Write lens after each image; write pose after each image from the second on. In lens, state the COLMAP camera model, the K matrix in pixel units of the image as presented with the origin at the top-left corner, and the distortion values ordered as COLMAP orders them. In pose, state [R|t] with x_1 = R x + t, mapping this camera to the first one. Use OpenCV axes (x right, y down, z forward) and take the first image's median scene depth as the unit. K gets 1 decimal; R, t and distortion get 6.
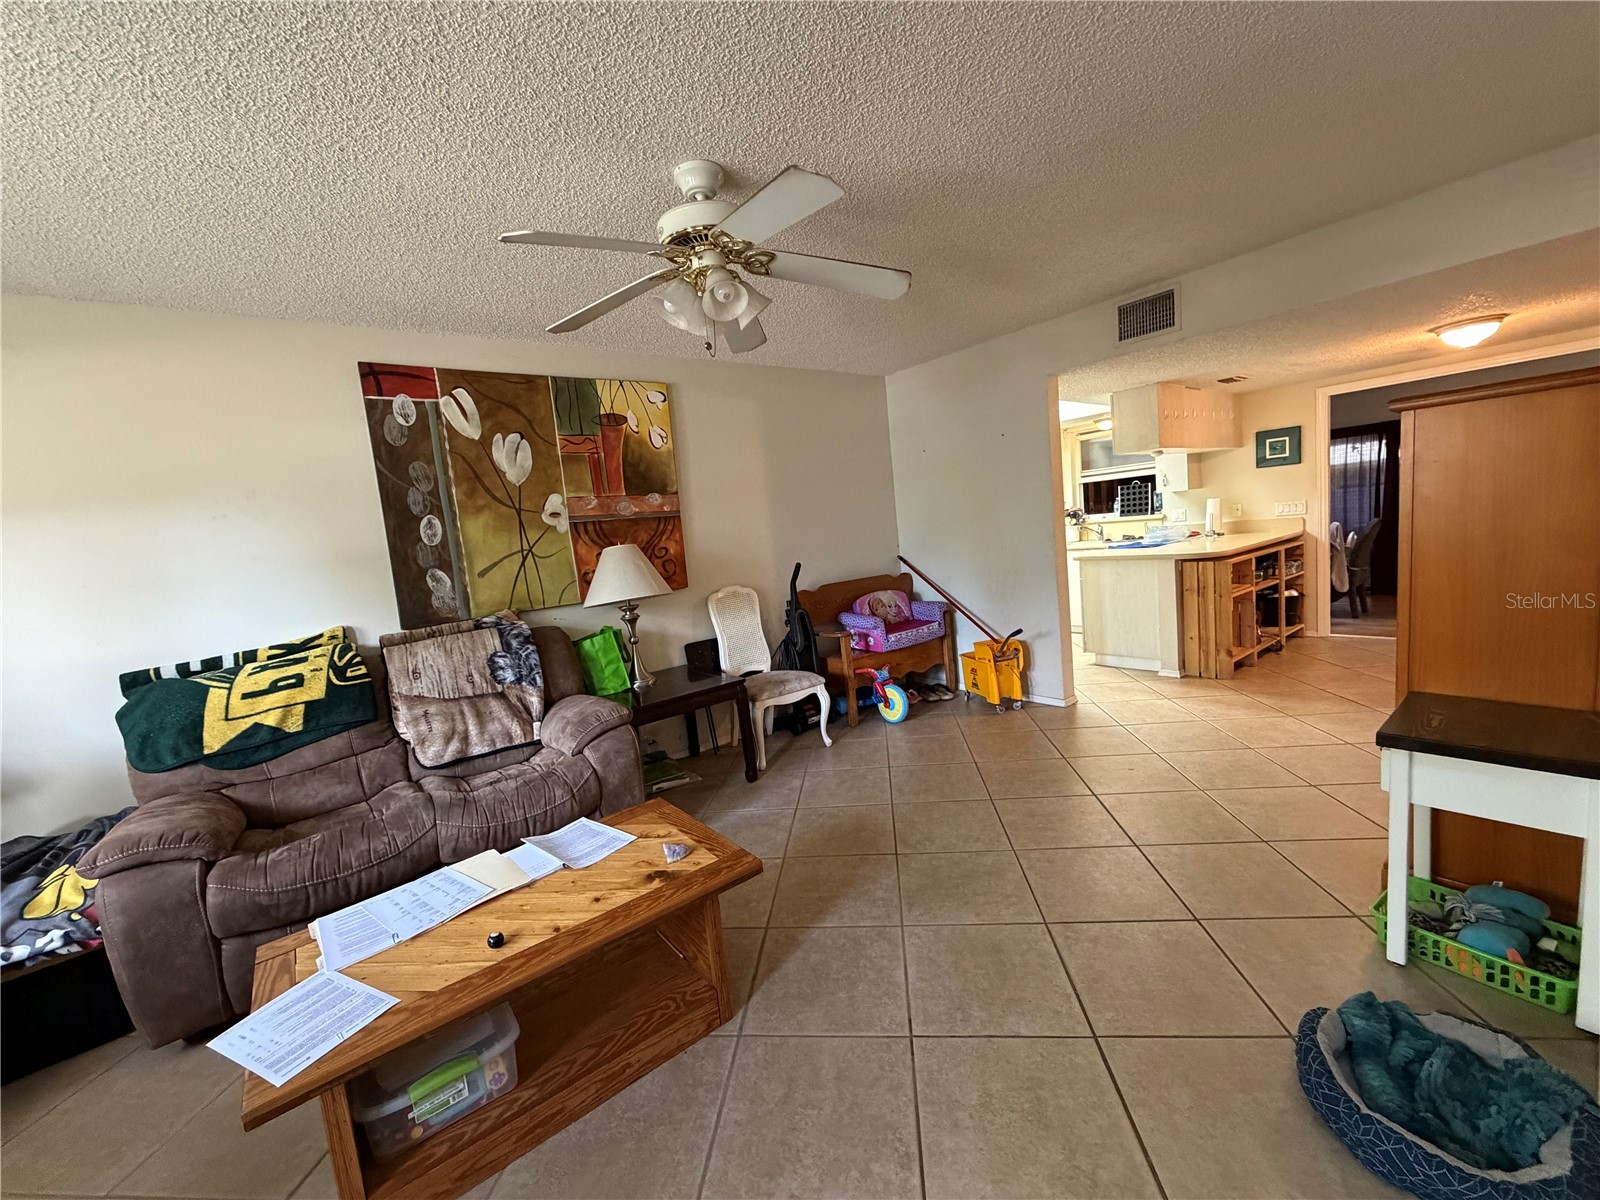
lens RADIAL K [[637.2, 0, 795.1], [0, 637.2, 602.9], [0, 0, 1]] dist [-0.000216, 0.000100]
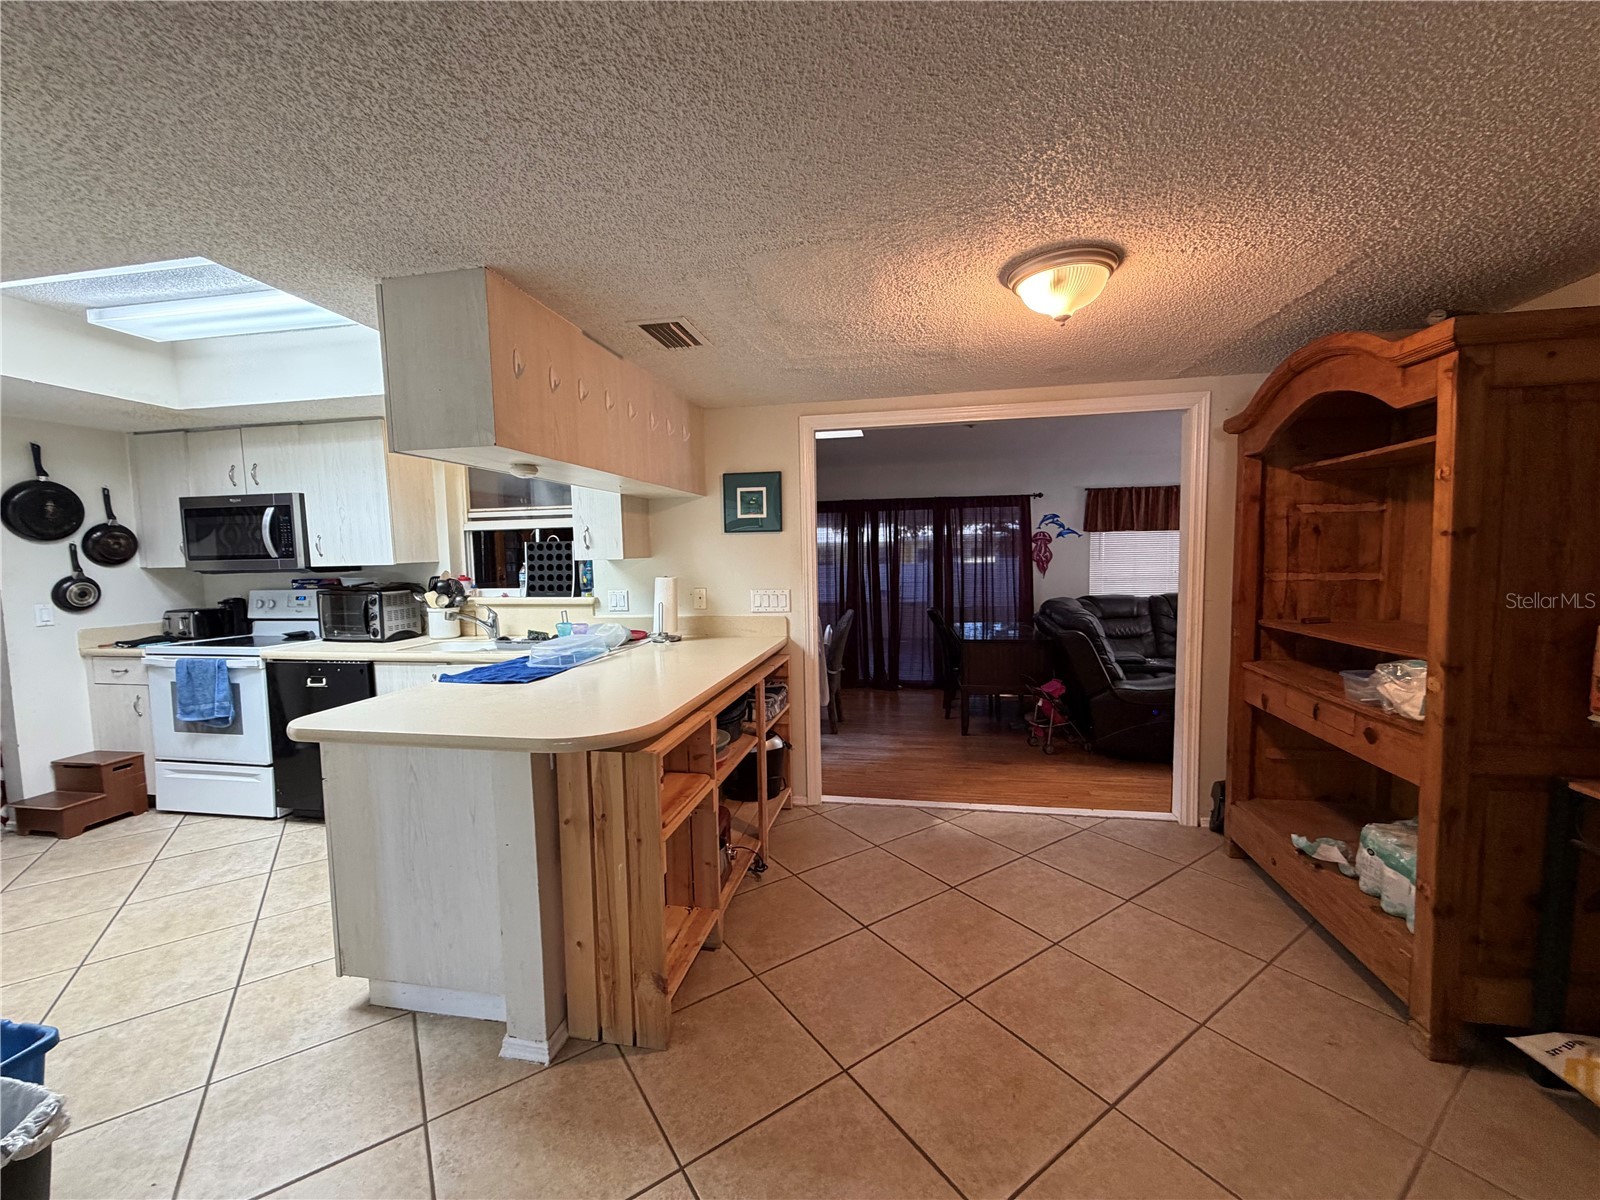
lens RADIAL K [[637.2, 0, 795.1], [0, 637.2, 602.9], [0, 0, 1]] dist [-0.000216, 0.000100]
pose [[0.758372, 0.032848, 0.650994, 0.382224], [0.021670, 0.996907, -0.075546, -0.097193], [-0.651462, 0.071399, 0.755314, 0.502387]]
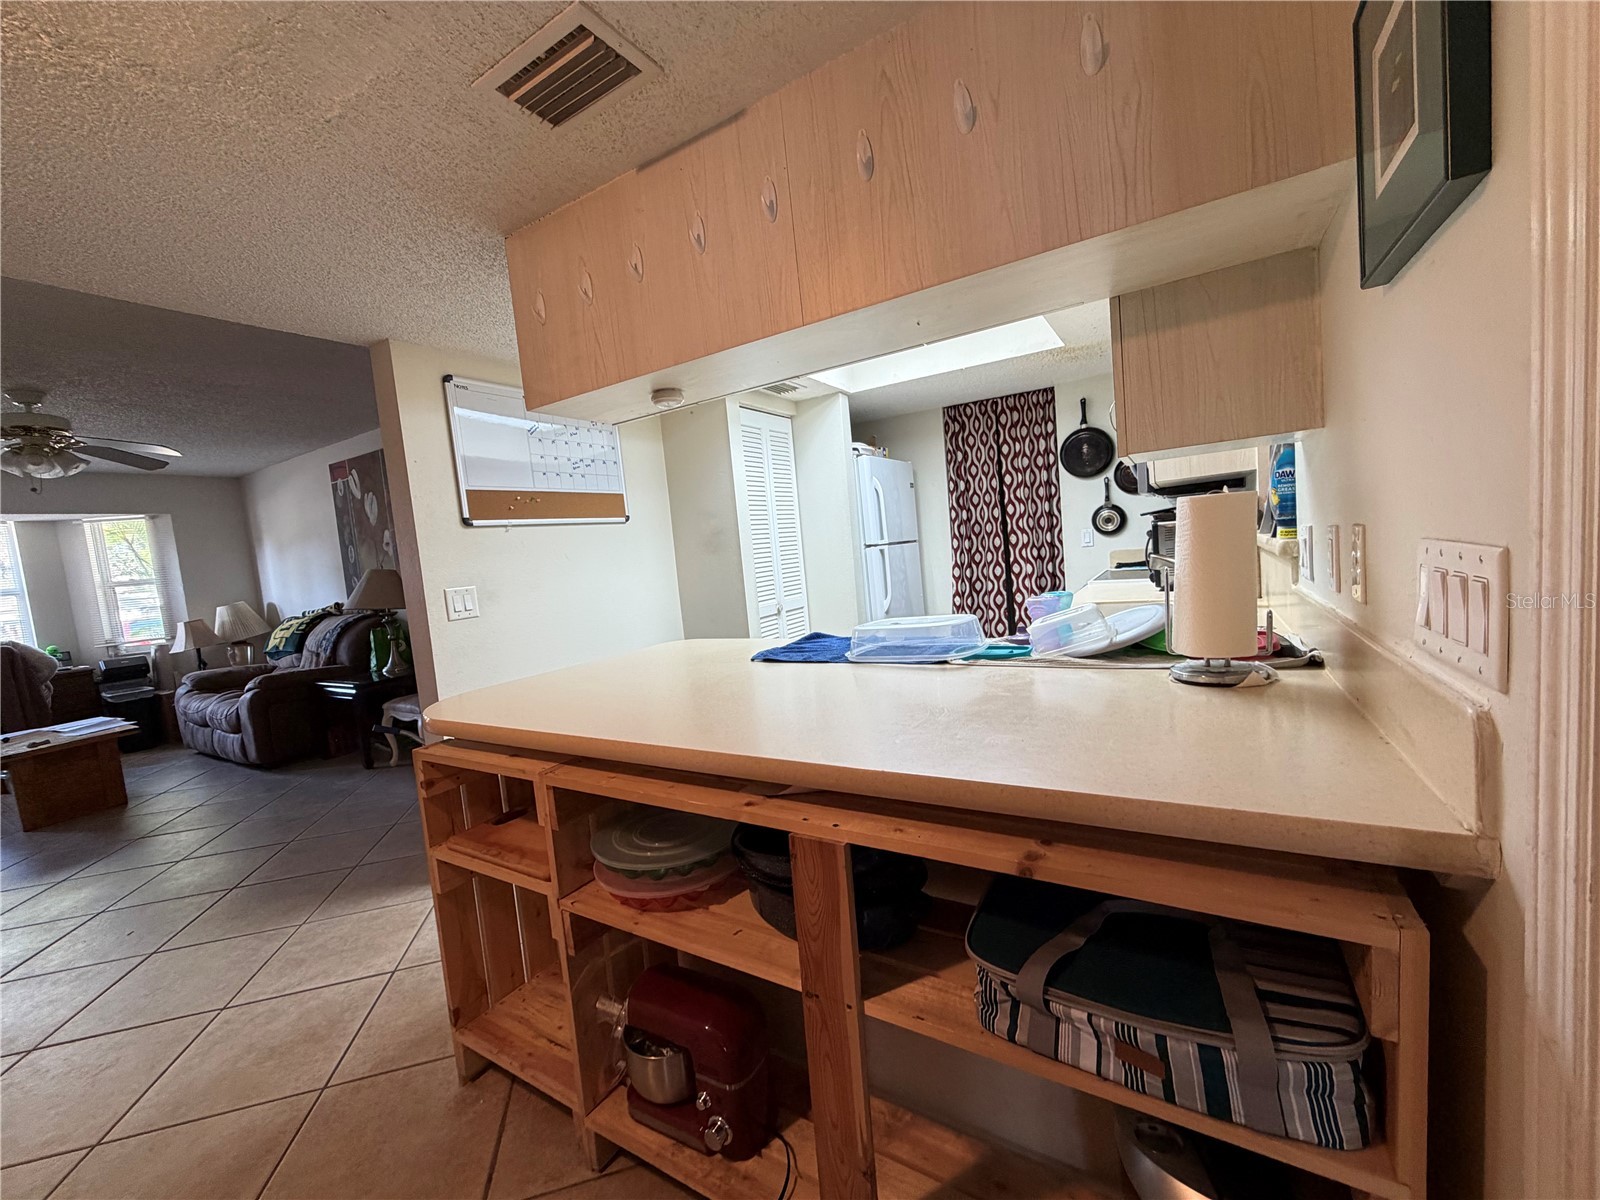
lens RADIAL K [[637.2, 0, 795.1], [0, 637.2, 602.9], [0, 0, 1]] dist [-0.000216, 0.000100]
pose [[0.351936, 0.147227, -0.924373, 0.822055], [-0.054374, 0.989101, 0.136834, -0.154910], [0.934443, 0.002105, 0.356106, 0.832864]]
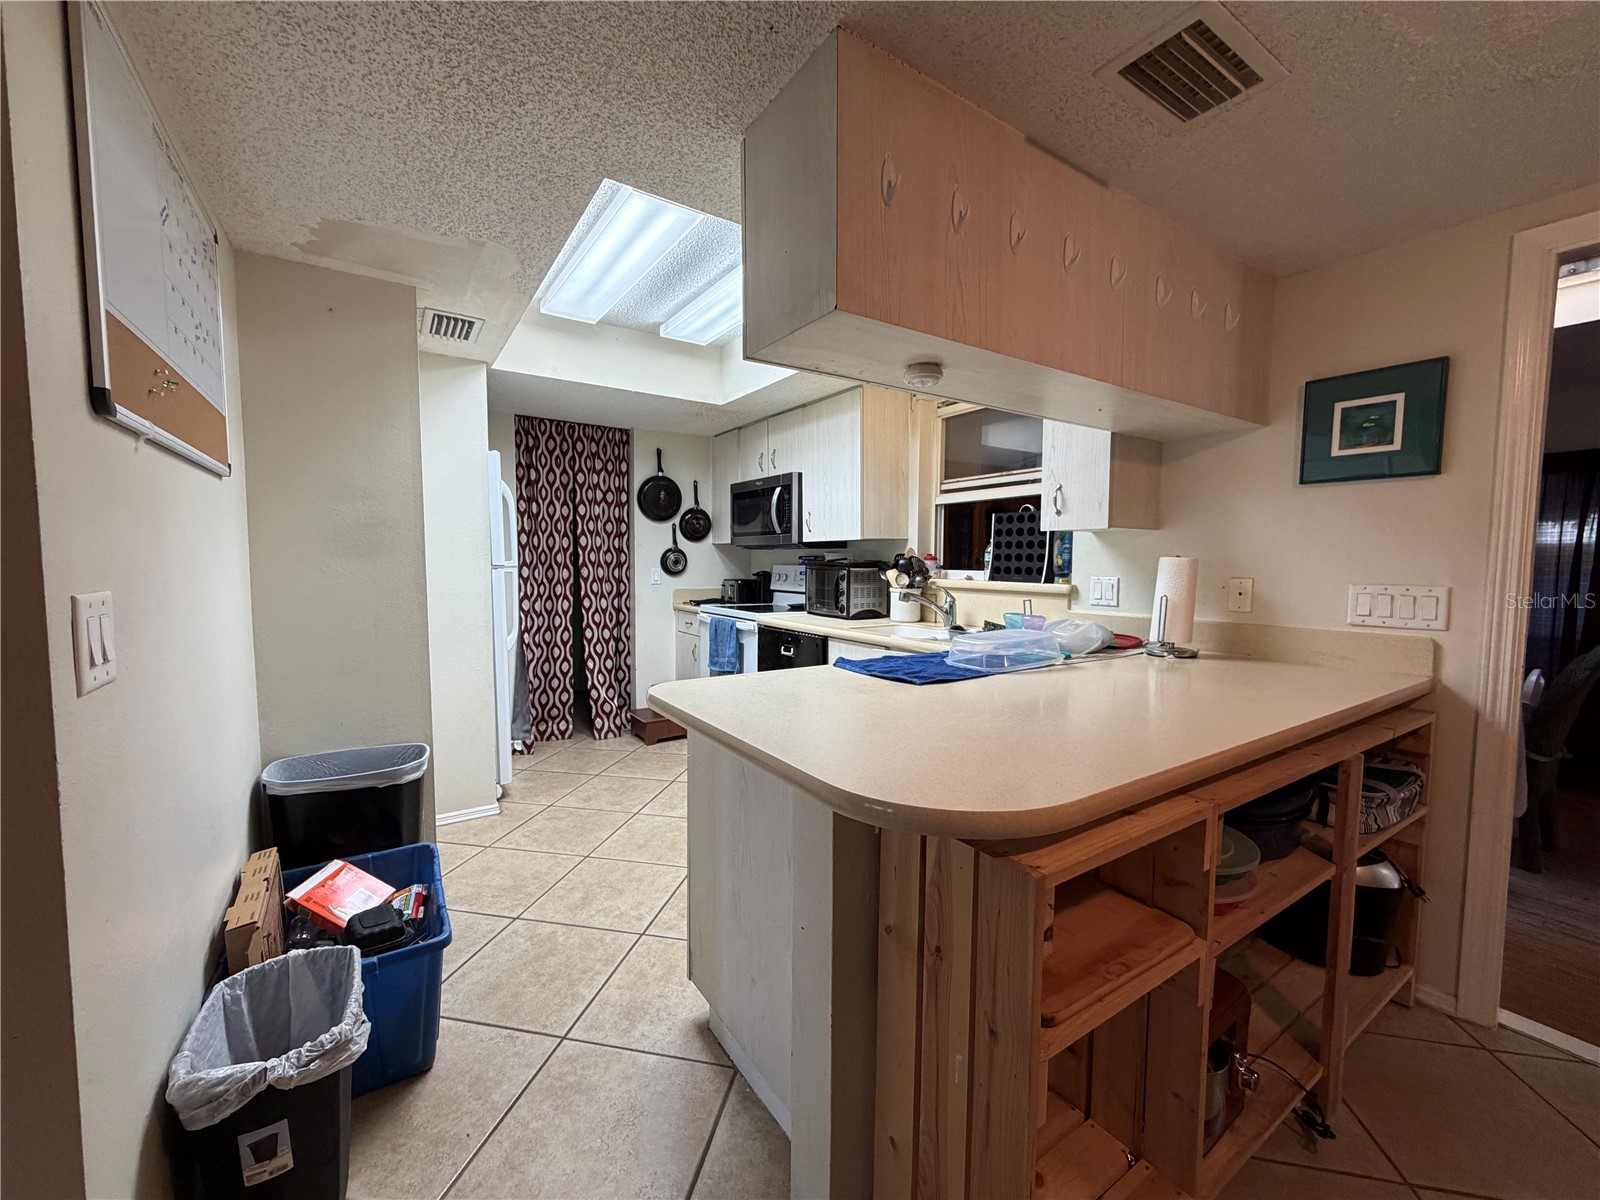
lens RADIAL K [[637.2, 0, 795.1], [0, 637.2, 602.9], [0, 0, 1]] dist [-0.000216, 0.000100]
pose [[0.990582, 0.109240, -0.082543, 0.483060], [-0.112931, 0.992738, -0.041444, -0.099339], [0.077416, 0.050375, 0.995725, 0.629175]]
